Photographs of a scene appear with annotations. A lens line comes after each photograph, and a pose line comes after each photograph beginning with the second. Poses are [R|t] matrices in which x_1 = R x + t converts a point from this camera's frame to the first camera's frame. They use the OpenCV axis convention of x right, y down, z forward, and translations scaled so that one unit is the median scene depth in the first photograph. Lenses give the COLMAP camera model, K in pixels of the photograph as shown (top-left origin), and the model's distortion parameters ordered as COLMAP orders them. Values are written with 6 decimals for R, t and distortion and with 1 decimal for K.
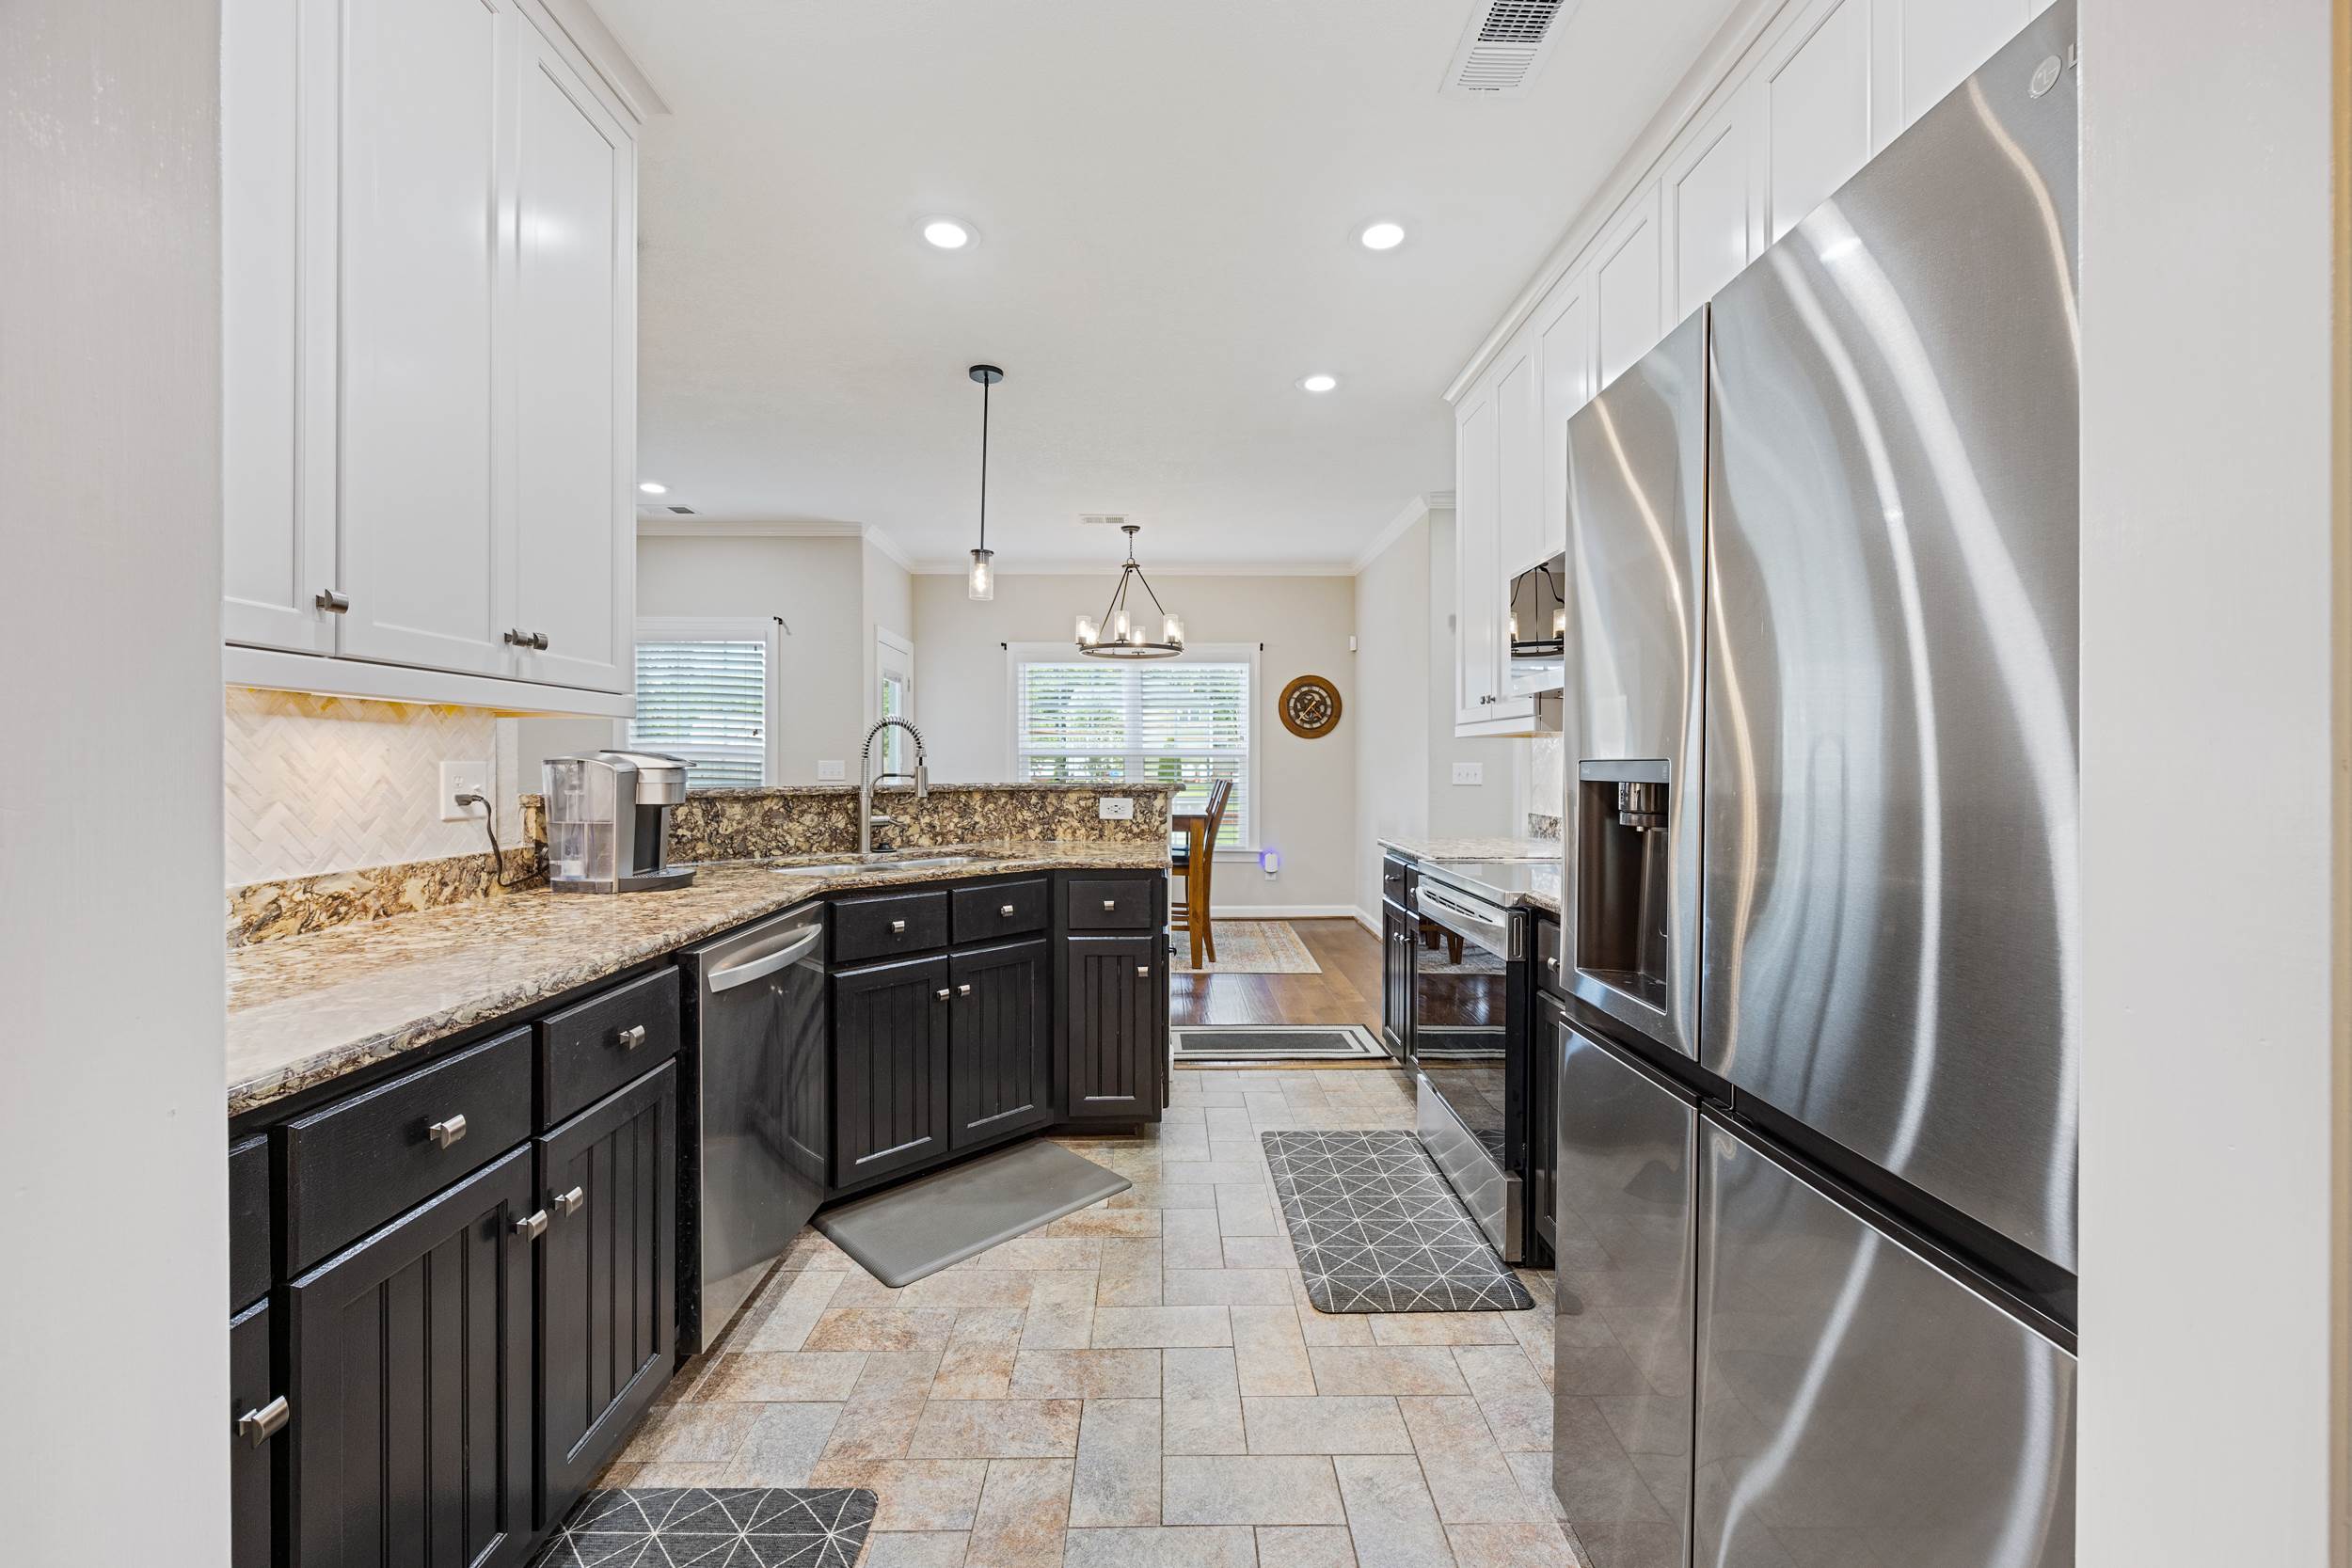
lens RADIAL K [[916.9, 0, 1167.2], [0, 916.9, 772.6], [0, 0, 1]] dist [-0.000447, 0.000041]
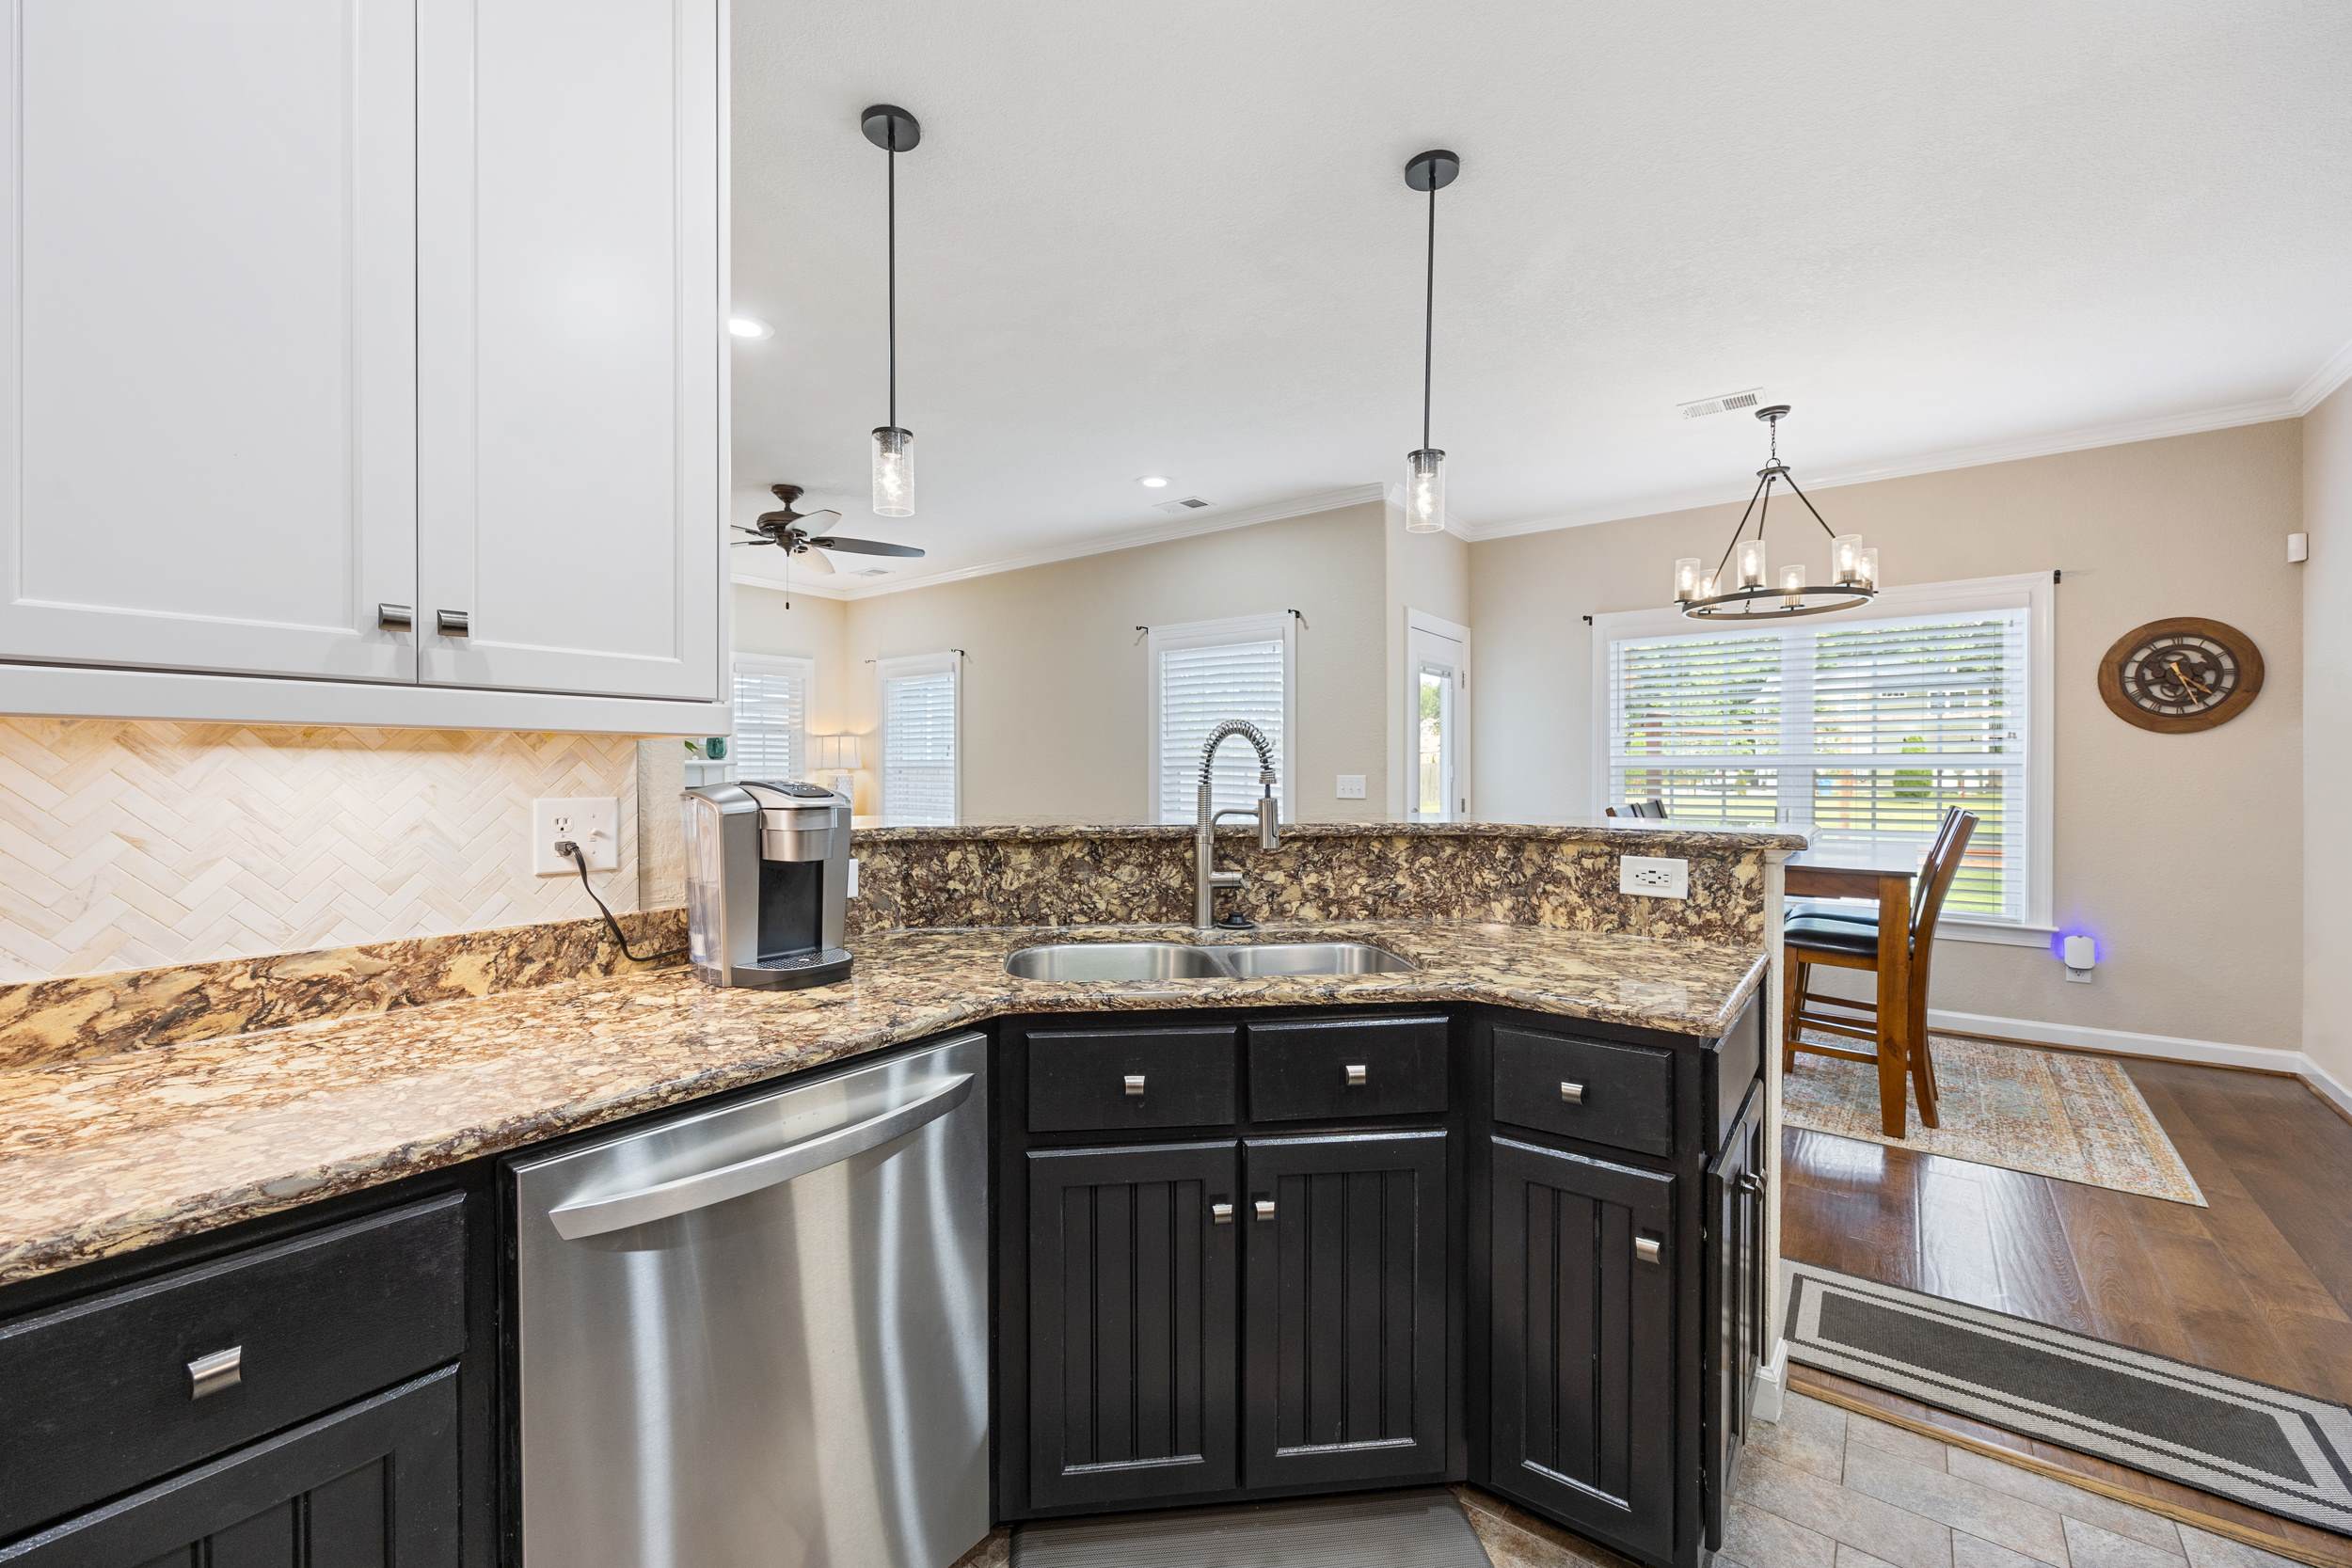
lens RADIAL K [[946.2, 0, 1171.0], [0, 946.2, 776.1], [0, 0, 1]] dist [-0.013452, 0.003760]
pose [[0.784010, 0.001686, -0.620746, 0.075591], [-0.003664, 0.999991, -0.001912, -0.020283], [0.620738, 0.003774, 0.784009, 0.450383]]
